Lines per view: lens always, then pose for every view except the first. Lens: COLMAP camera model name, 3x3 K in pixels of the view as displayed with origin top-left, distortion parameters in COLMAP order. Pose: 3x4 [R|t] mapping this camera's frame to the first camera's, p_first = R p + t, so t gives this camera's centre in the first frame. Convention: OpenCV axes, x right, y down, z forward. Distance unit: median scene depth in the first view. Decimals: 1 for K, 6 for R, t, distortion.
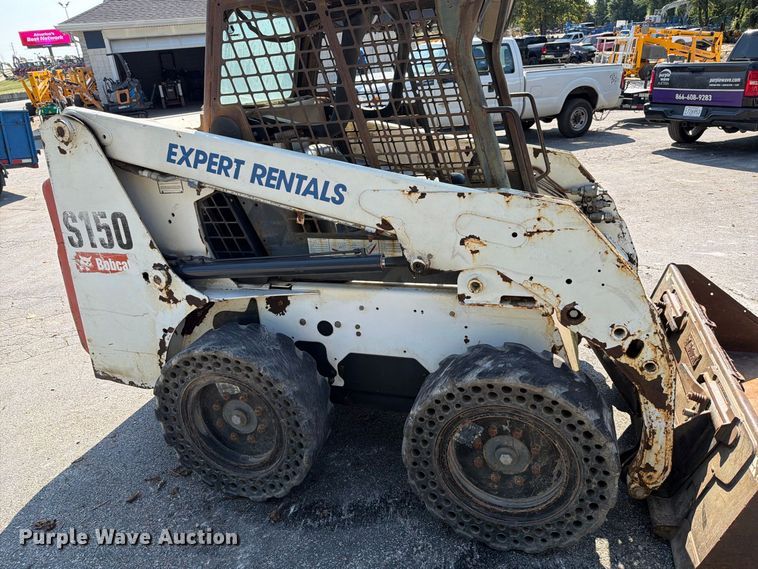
lens RADIAL K [[531.7, 0, 381.4], [0, 531.7, 288.1], [0, 0, 1]] dist [0.077036, -0.126123]
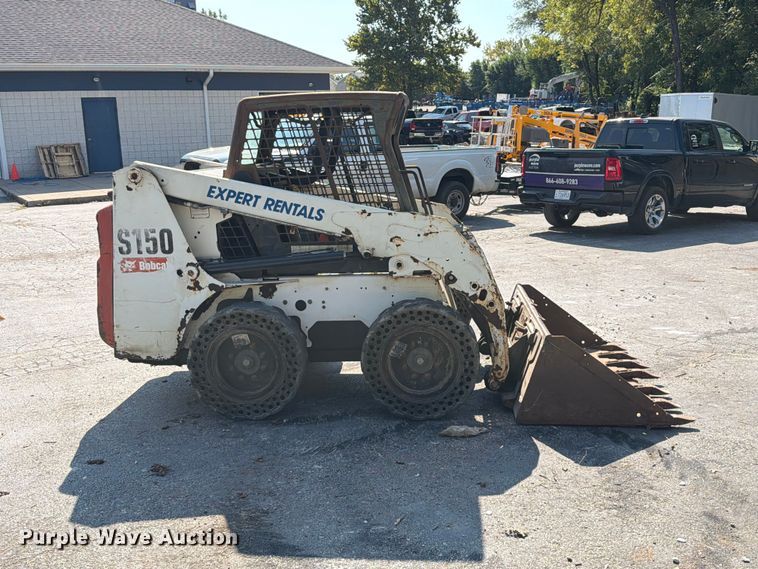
lens RADIAL K [[785.6, 0, 379.9], [0, 785.6, 295.2], [0, 0, 1]] dist [0.158221, -0.376582]
pose [[0.971995, -0.002528, 0.234989, -0.422487], [0.048312, 0.980733, -0.189285, 0.493518], [-0.229983, 0.195337, 0.953390, -1.236872]]
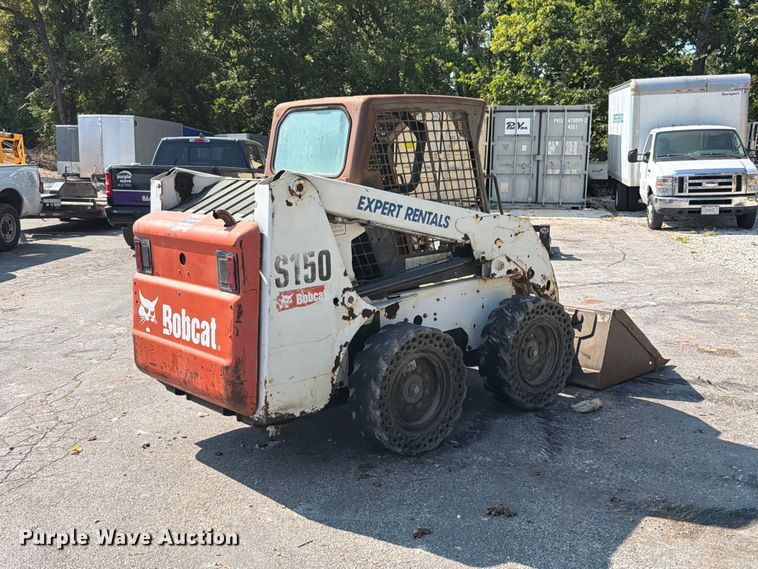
lens RADIAL K [[785.6, 0, 379.9], [0, 785.6, 295.2], [0, 0, 1]] dist [0.158221, -0.376582]
pose [[0.496434, -0.101728, 0.862094, -1.998299], [0.308044, 0.949122, -0.065389, 0.118478], [-0.811580, 0.298024, 0.502513, -0.002855]]
